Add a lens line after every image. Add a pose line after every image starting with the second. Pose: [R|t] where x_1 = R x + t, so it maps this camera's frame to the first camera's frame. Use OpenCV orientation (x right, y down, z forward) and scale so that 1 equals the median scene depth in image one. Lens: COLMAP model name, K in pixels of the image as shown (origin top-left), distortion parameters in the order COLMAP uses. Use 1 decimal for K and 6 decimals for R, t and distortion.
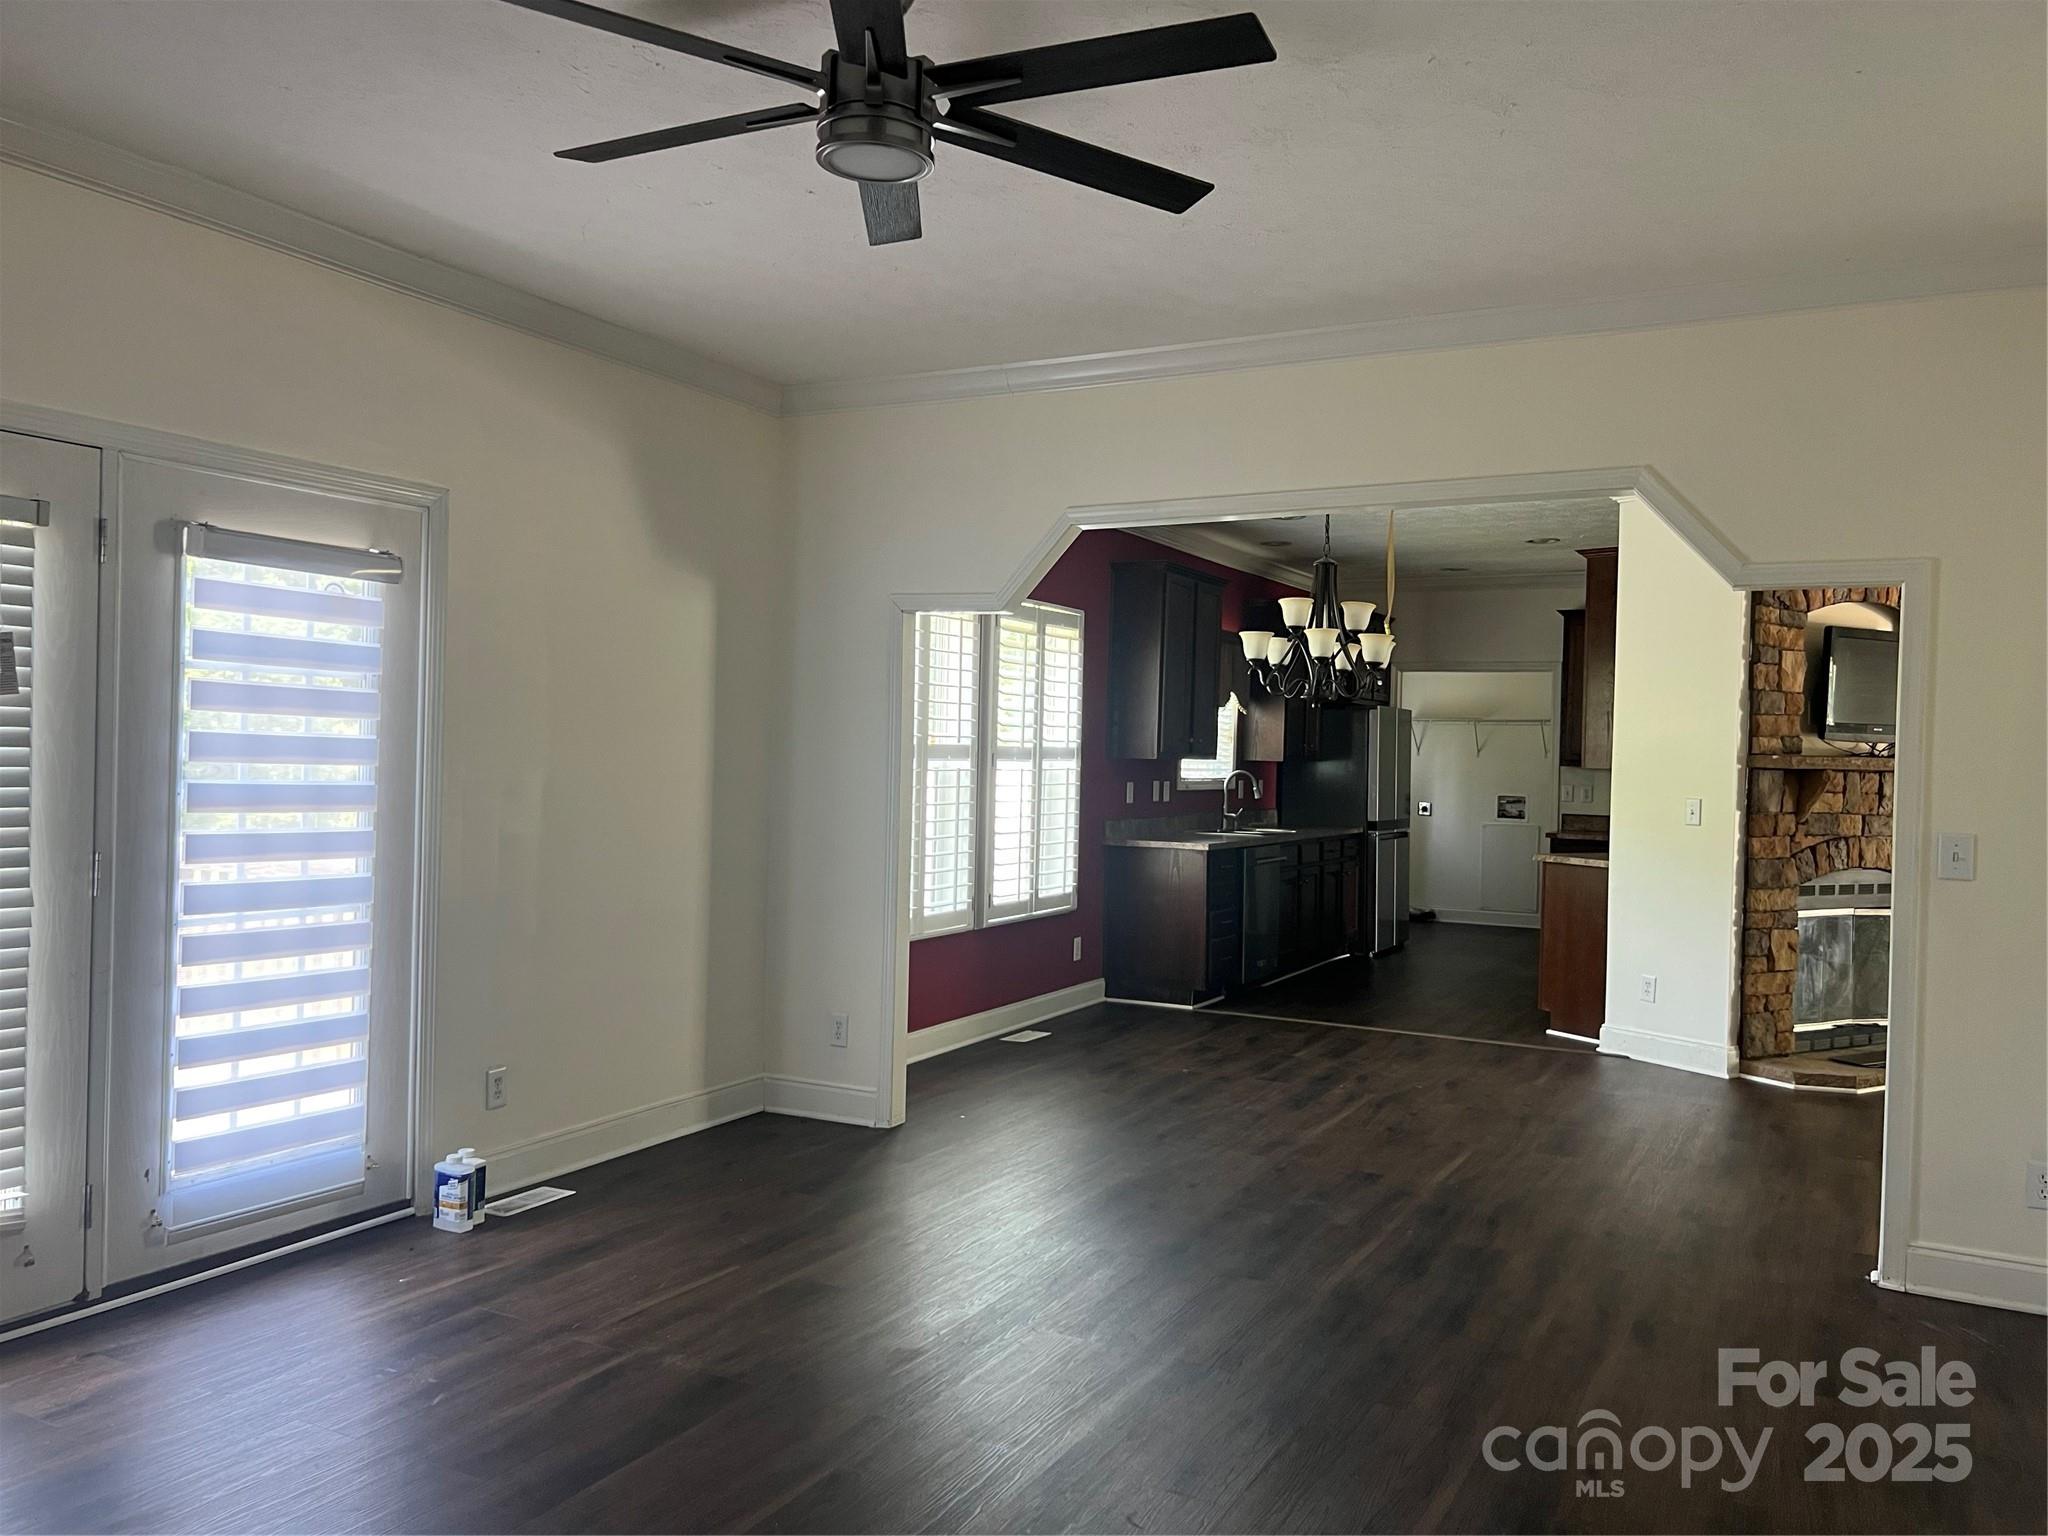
lens RADIAL K [[1548.7, 0, 1022.8], [0, 1548.7, 767.6], [0, 0, 1]] dist [0.030903, -0.034015]
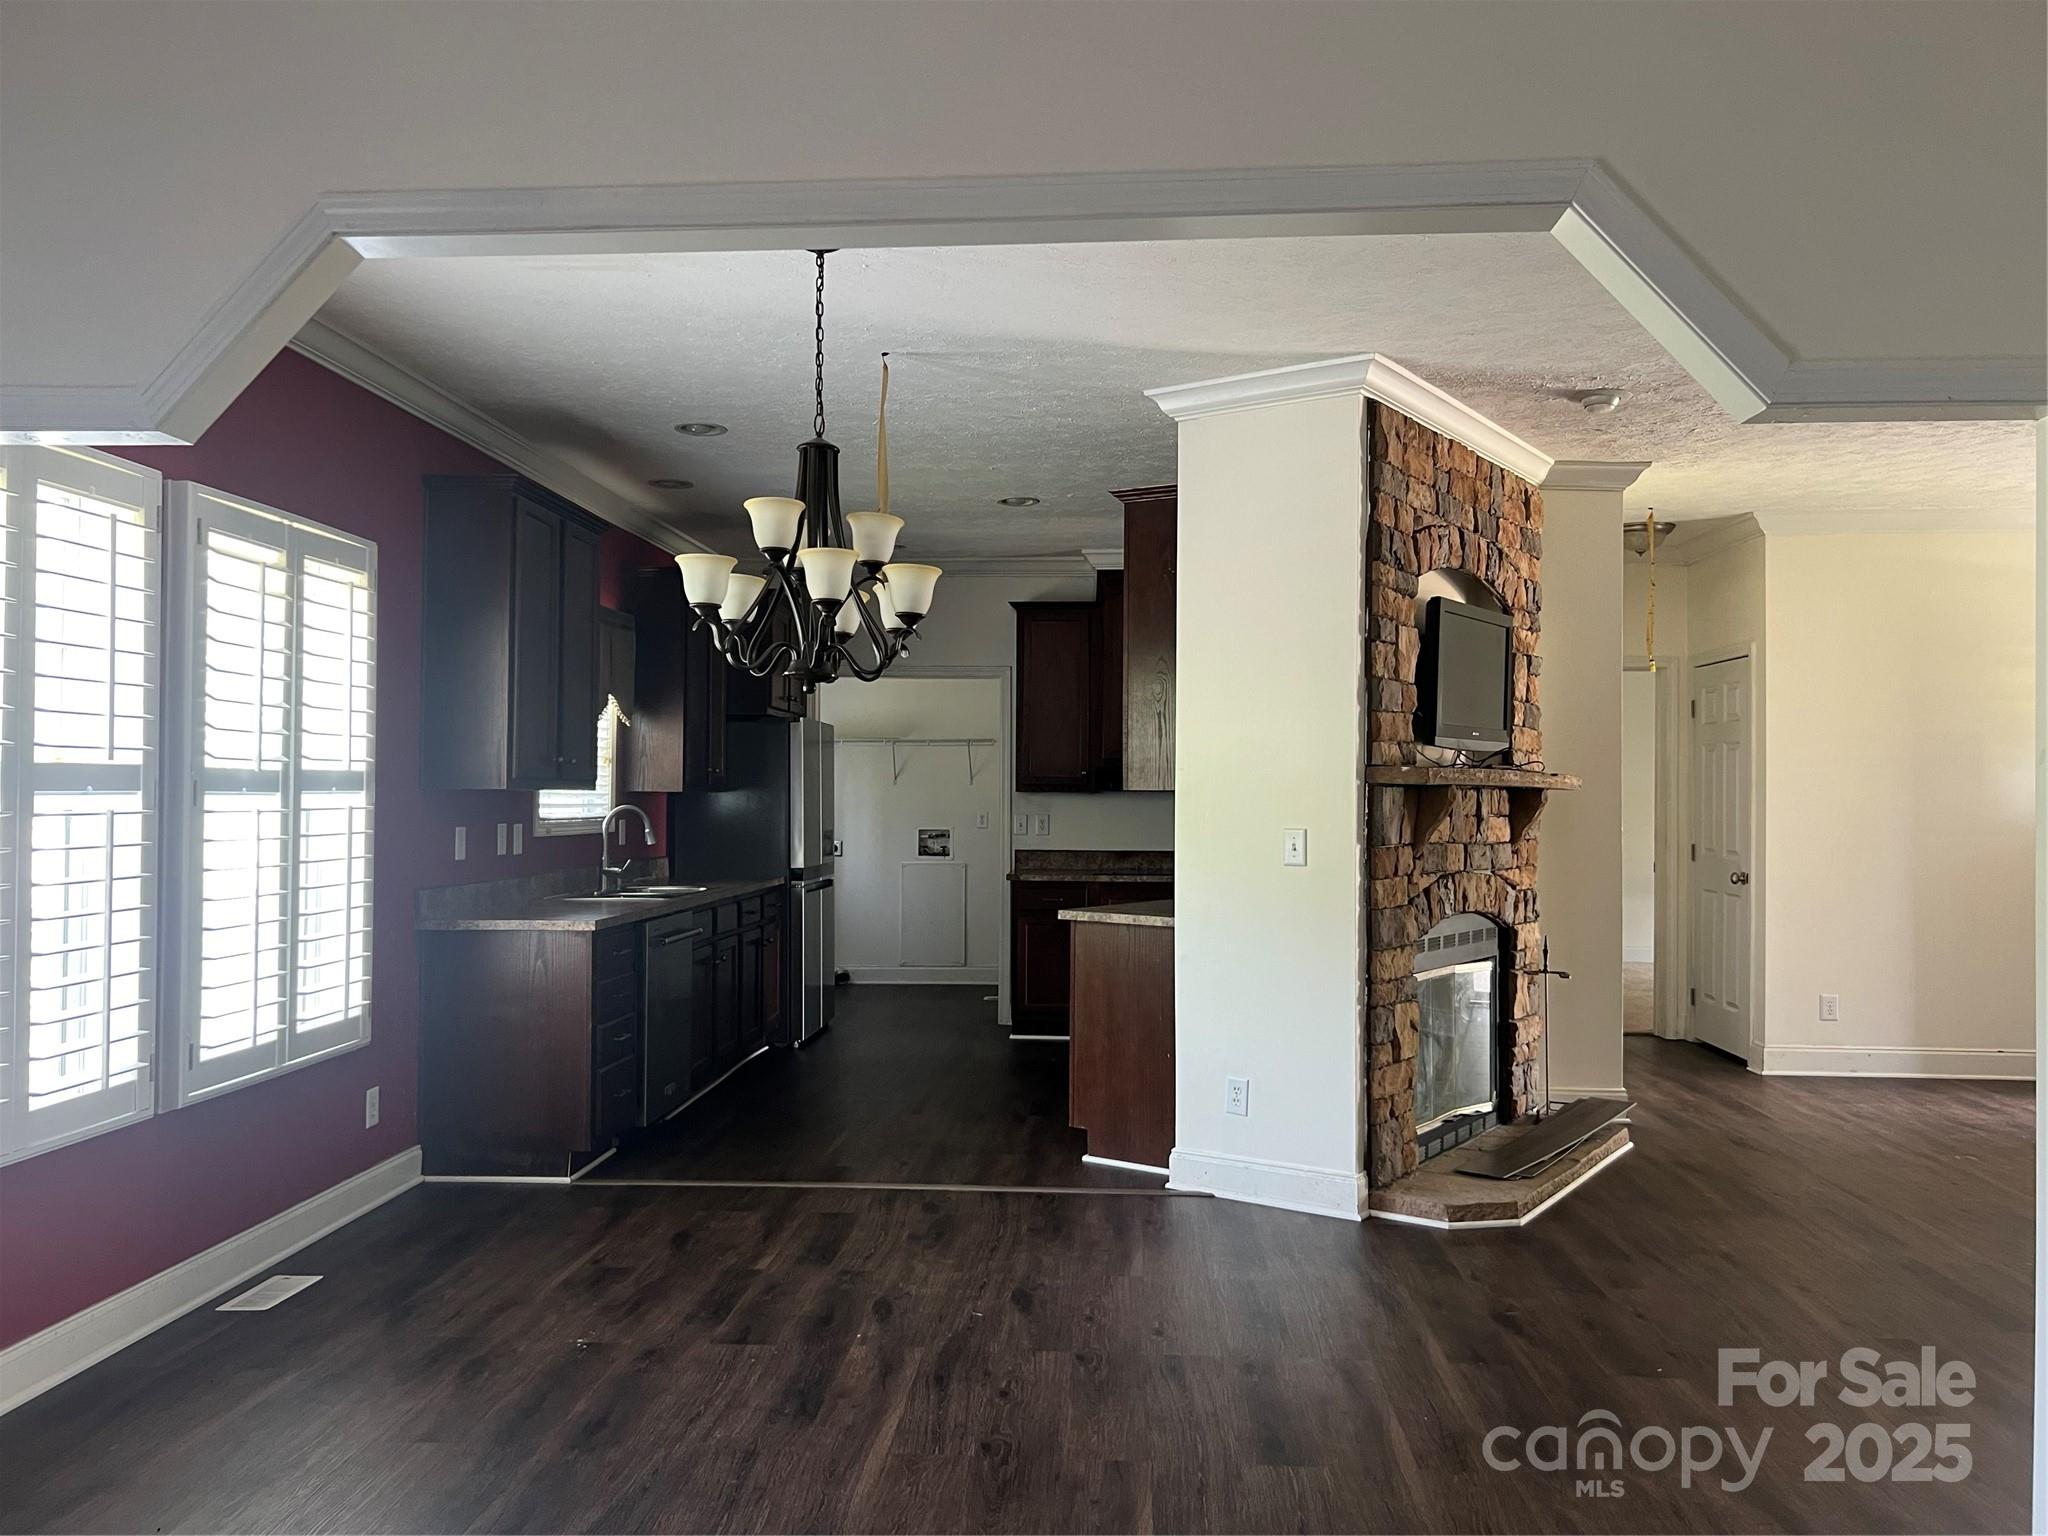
lens RADIAL K [[1548.7, 0, 1018.3], [0, 1548.7, 770.2], [0, 0, 1]] dist [0.030903, -0.034015]
pose [[0.910930, -0.012009, 0.412386, 0.018072], [0.020845, 0.999639, -0.016934, 0.002212], [-0.412034, 0.024021, 0.910852, 0.386741]]
